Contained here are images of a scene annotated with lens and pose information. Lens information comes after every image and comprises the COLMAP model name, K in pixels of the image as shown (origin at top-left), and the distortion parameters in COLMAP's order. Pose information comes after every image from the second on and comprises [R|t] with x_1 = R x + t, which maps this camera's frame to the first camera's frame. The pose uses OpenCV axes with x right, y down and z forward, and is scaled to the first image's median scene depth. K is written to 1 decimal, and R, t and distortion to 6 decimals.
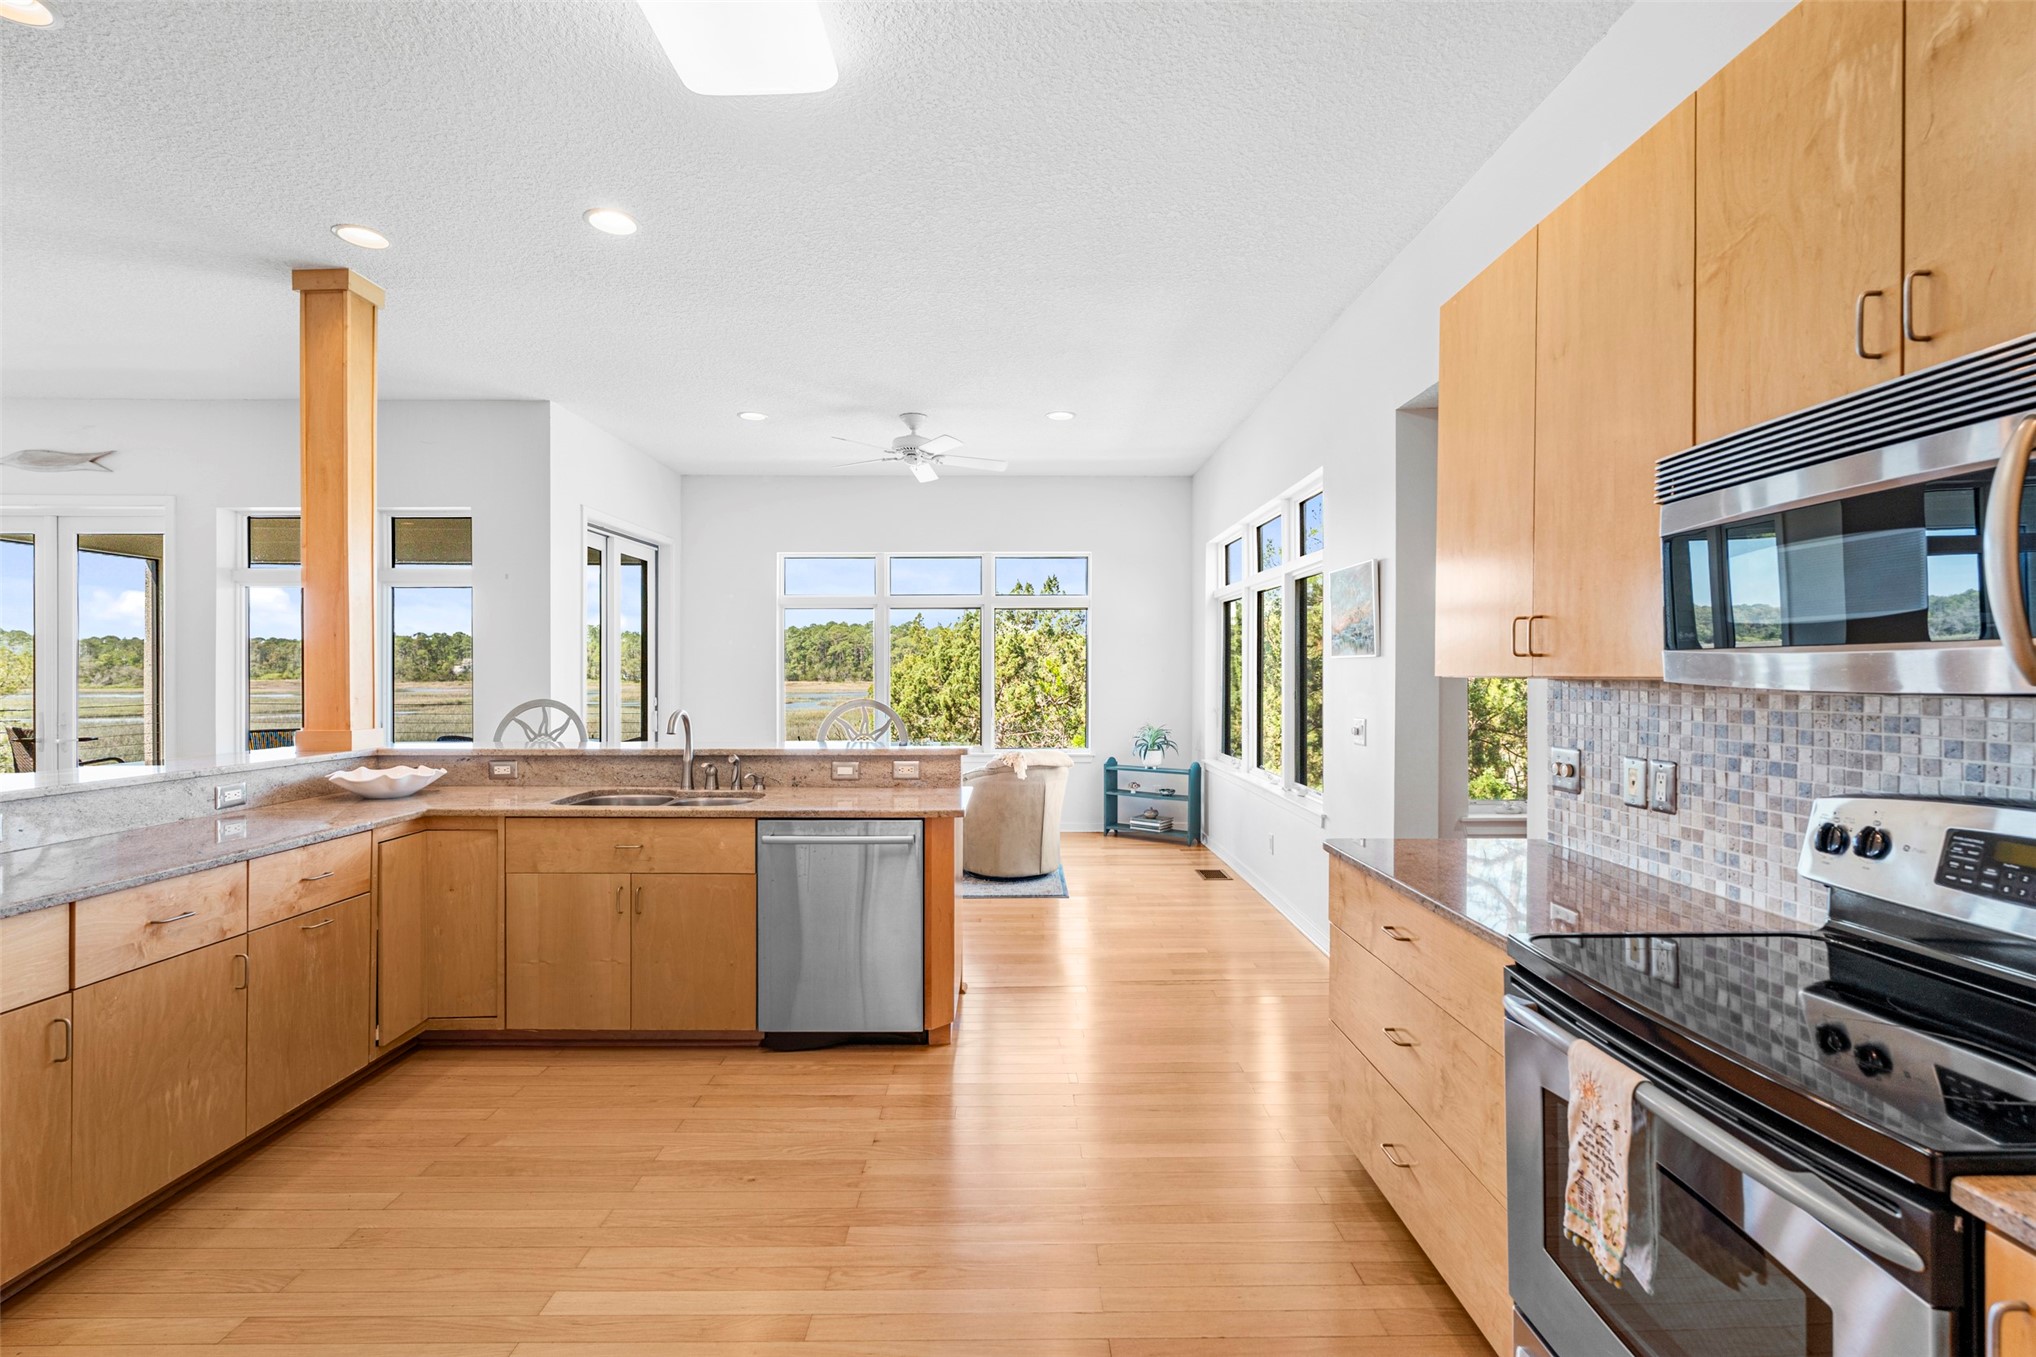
lens RADIAL K [[895.4, 0, 1014.2], [0, 895.4, 675.6], [0, 0, 1]] dist [-0.002888, 0.000380]
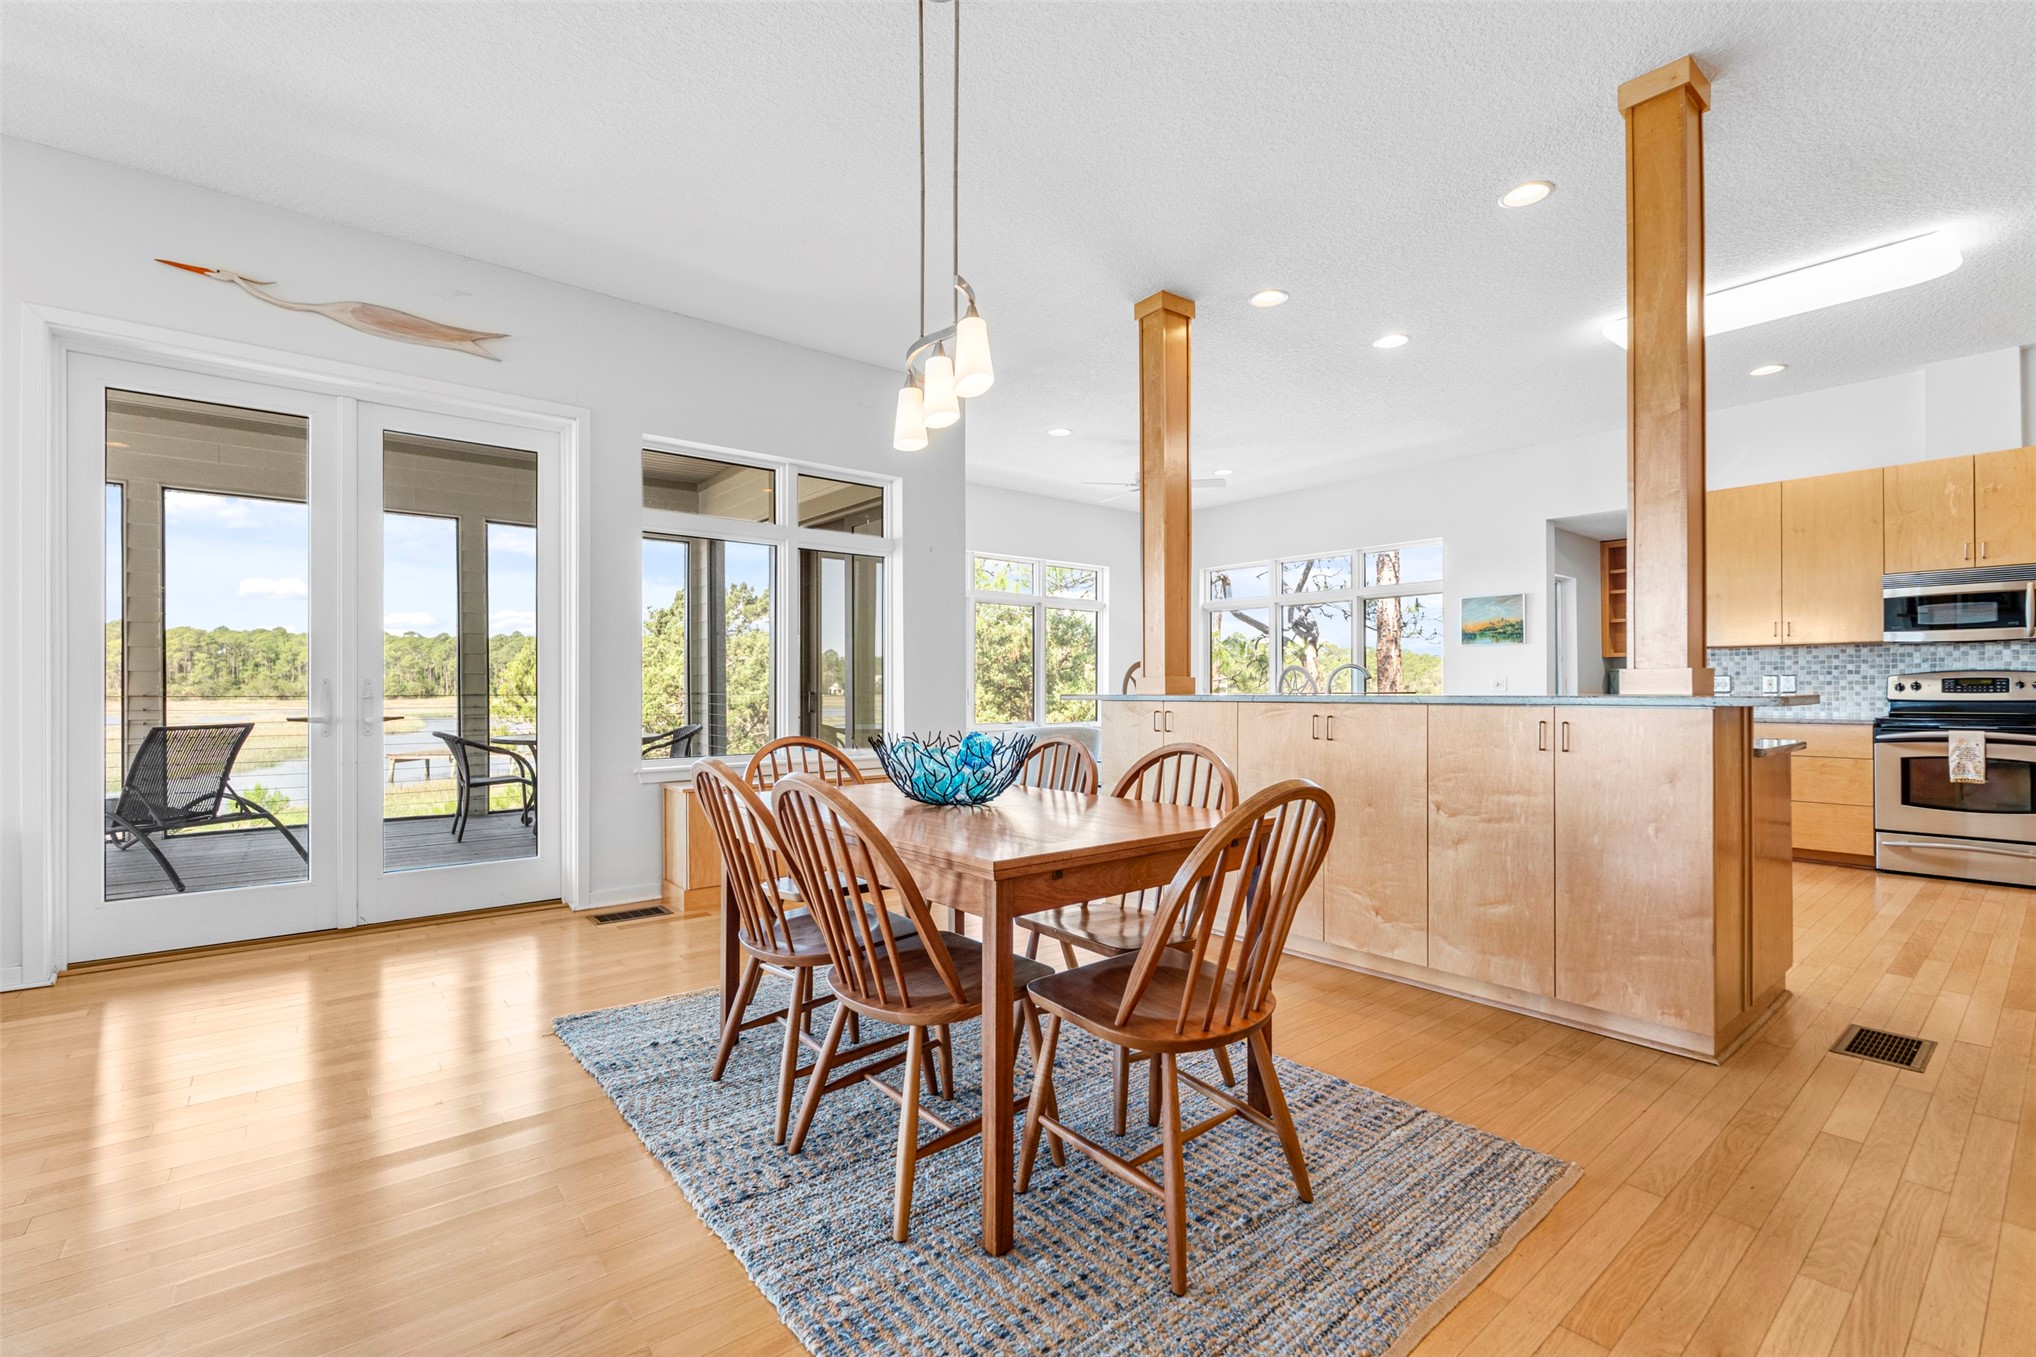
lens RADIAL K [[895.4, 0, 1016.8], [0, 895.4, 687.9], [0, 0, 1]] dist [-0.002888, 0.000380]
pose [[0.773717, -0.001541, 0.633529, -4.421086], [0.004477, 0.999985, -0.003034, 0.199964], [-0.633515, 0.005184, 0.773713, 0.529928]]
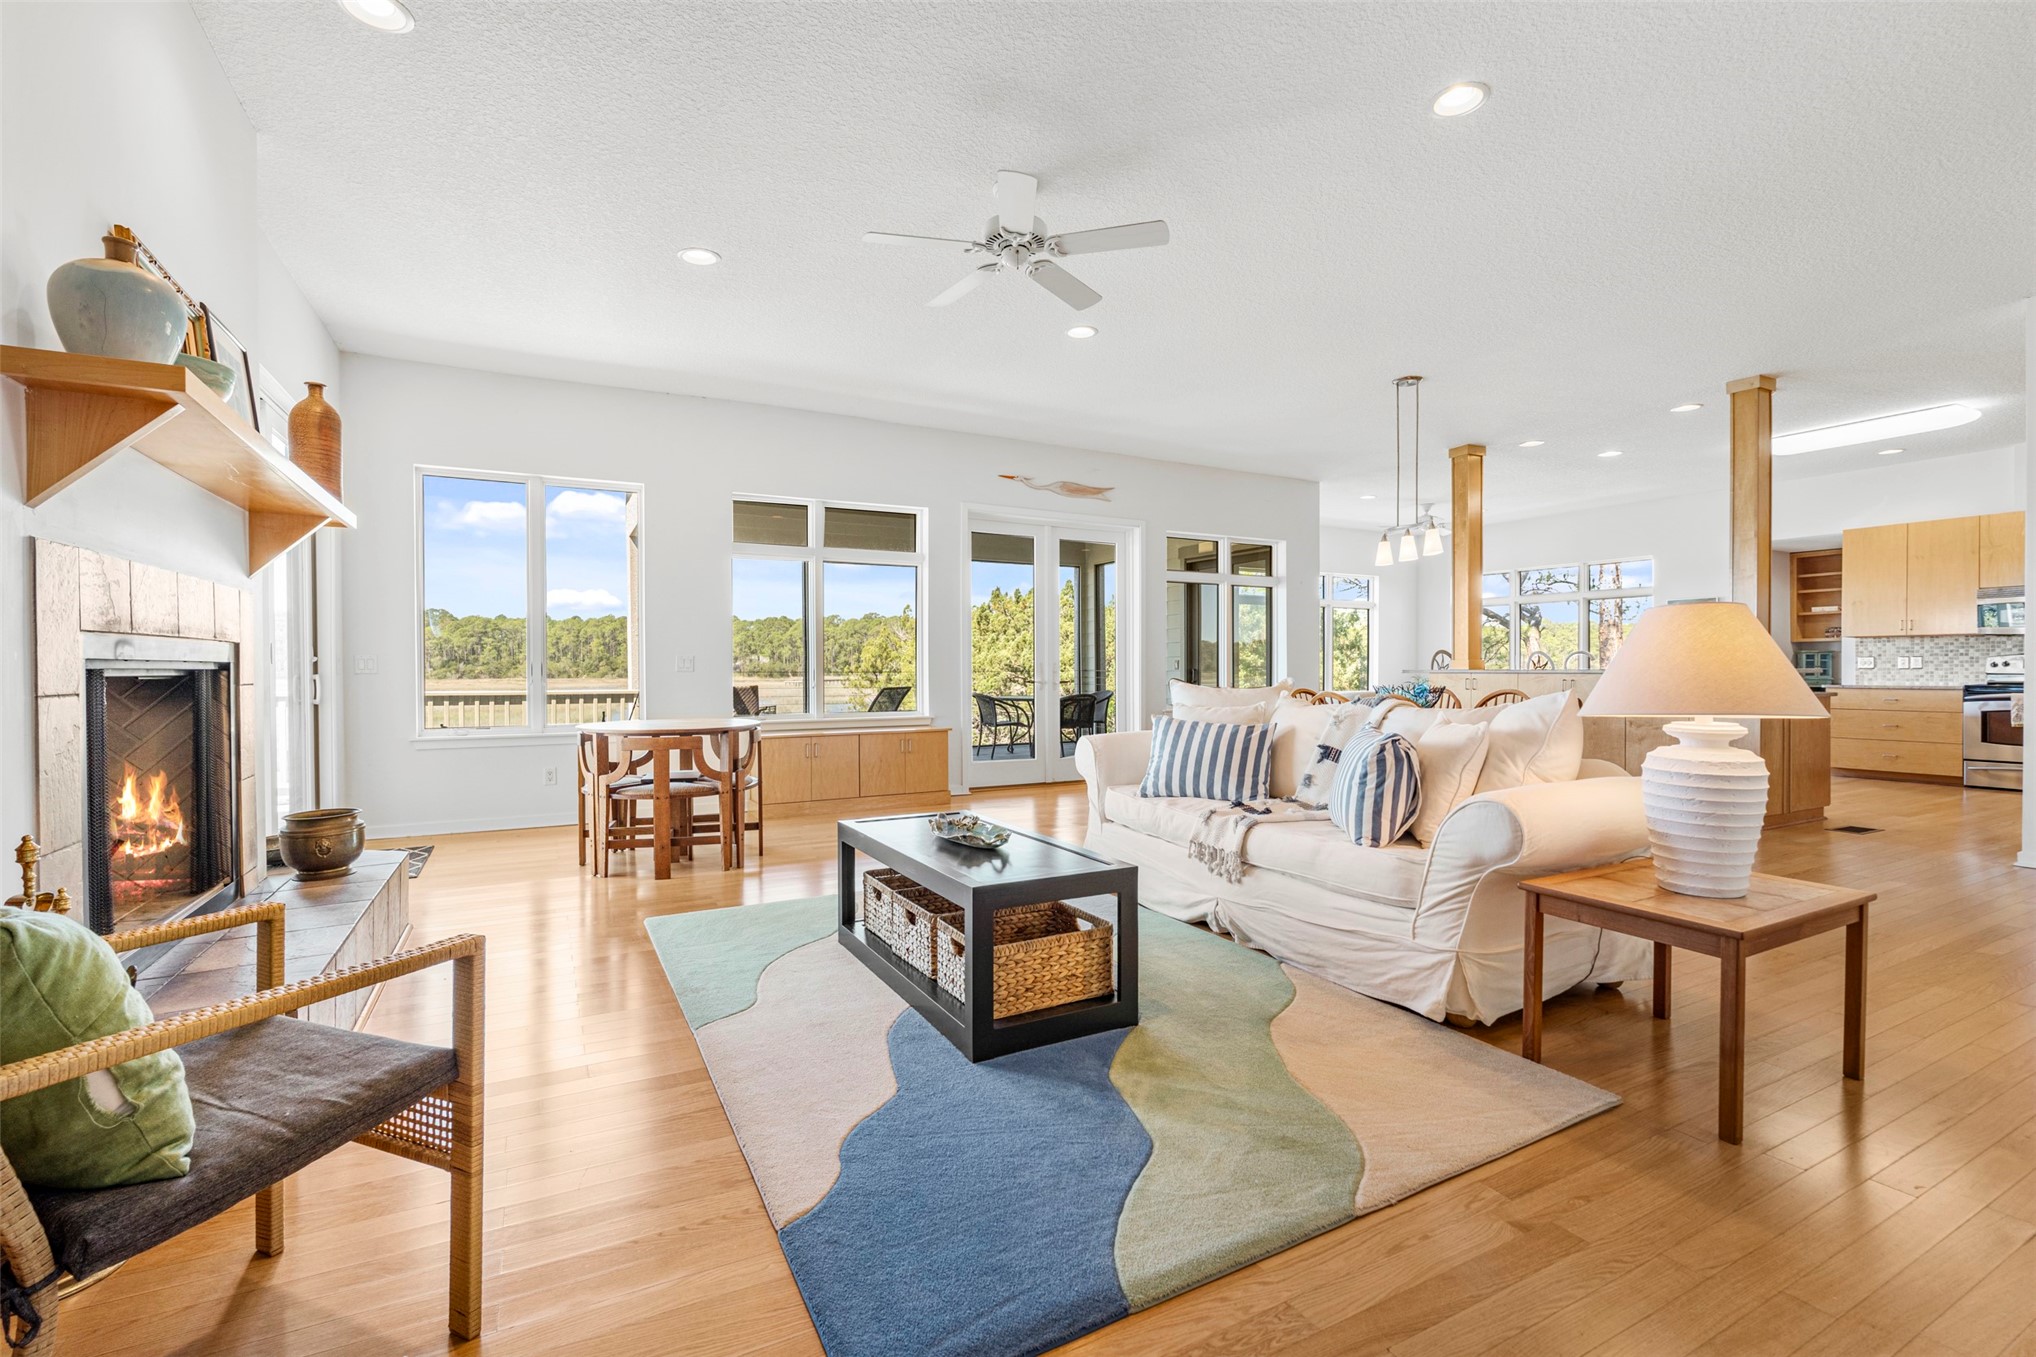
lens RADIAL K [[895.4, 0, 1014.7], [0, 895.4, 679.6], [0, 0, 1]] dist [-0.002888, 0.000380]
pose [[0.882445, -0.009569, 0.470318, -7.165909], [0.005286, 0.999932, 0.010426, 0.205476], [-0.470386, -0.006714, 0.882435, -0.979773]]
